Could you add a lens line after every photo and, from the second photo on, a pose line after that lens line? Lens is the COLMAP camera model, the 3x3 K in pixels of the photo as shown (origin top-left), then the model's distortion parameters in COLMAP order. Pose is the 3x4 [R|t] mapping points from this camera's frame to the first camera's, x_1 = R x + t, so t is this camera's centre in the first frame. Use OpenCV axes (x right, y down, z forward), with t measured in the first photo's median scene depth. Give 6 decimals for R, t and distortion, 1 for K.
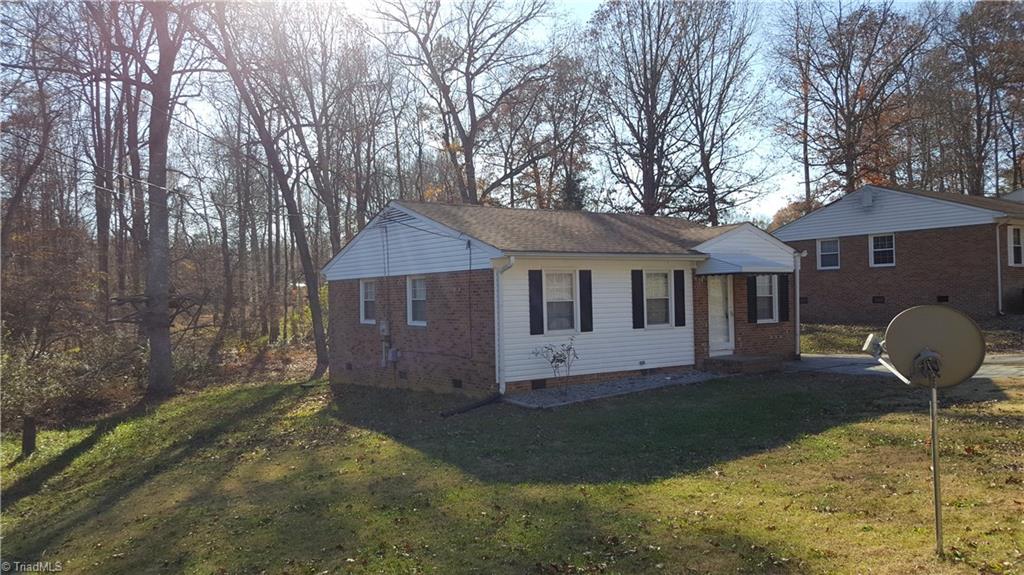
lens RADIAL K [[783.3, 0, 510.0], [0, 783.3, 282.4], [0, 0, 1]] dist [0.060492, -0.089171]
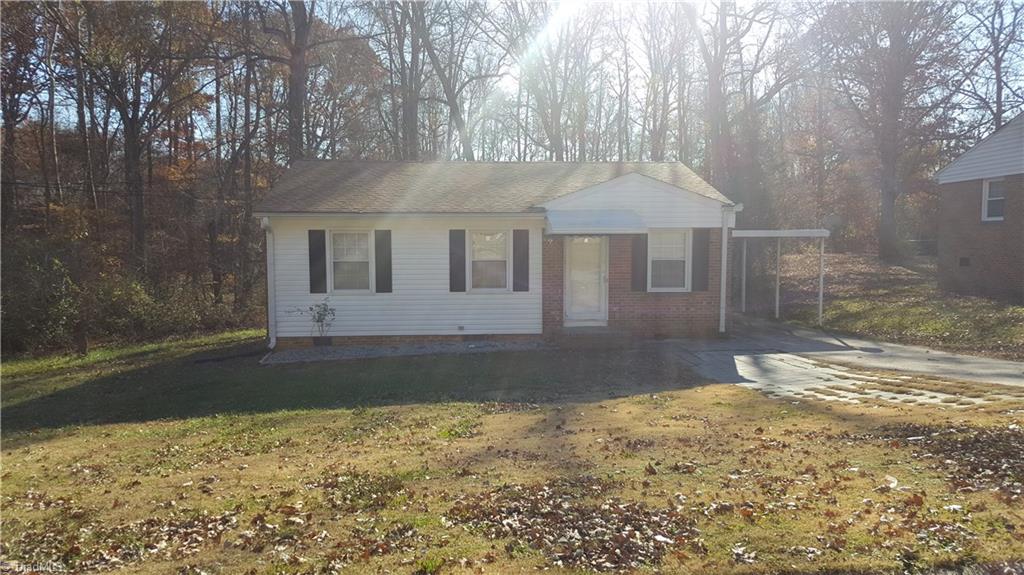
lens RADIAL K [[783.3, 0, 512.1], [0, 783.3, 286.9], [0, 0, 1]] dist [0.060492, -0.089171]
pose [[0.836640, 0.041492, -0.546180, 0.736873], [-0.000198, 0.997150, 0.075448, -0.018821], [0.547754, -0.063015, 0.834263, 0.243069]]
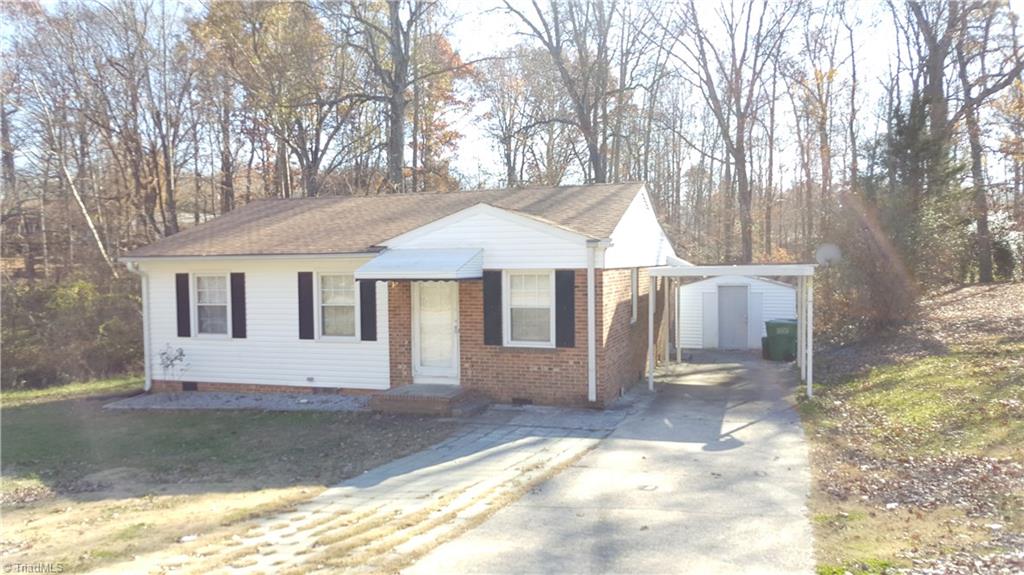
lens RADIAL K [[783.3, 0, 480.6], [0, 783.3, 267.5], [0, 0, 1]] dist [0.060492, -0.089171]
pose [[0.563973, -0.006922, -0.825764, 0.994249], [0.002192, 0.999974, -0.006885, -0.014661], [0.825790, 0.002073, 0.563973, 0.664827]]
